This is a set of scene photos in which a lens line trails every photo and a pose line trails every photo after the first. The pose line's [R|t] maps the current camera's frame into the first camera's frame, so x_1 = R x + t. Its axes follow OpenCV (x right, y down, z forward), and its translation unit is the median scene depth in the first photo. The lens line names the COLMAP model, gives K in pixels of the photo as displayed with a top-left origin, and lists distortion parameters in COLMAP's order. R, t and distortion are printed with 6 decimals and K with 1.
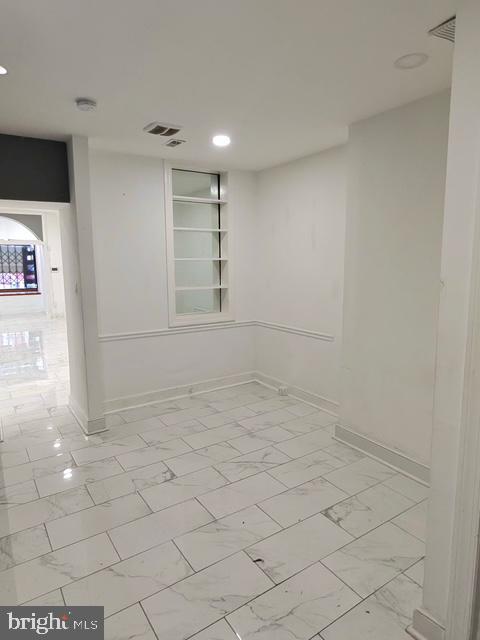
lens RADIAL K [[401.2, 0, 239.2], [0, 401.2, 319.3], [0, 0, 1]] dist [-0.027988, -0.000371]
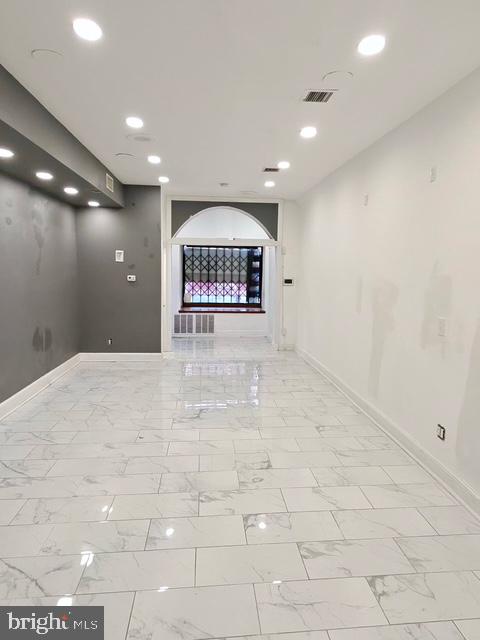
lens RADIAL K [[401.2, 0, 240.9], [0, 401.2, 319.4], [0, 0, 1]] dist [-0.027988, -0.000371]
pose [[0.875882, 0.079248, -0.475973, -0.172976], [-0.096051, 0.995315, -0.011035, -0.036671], [0.472869, 0.055383, 0.879391, 0.307773]]
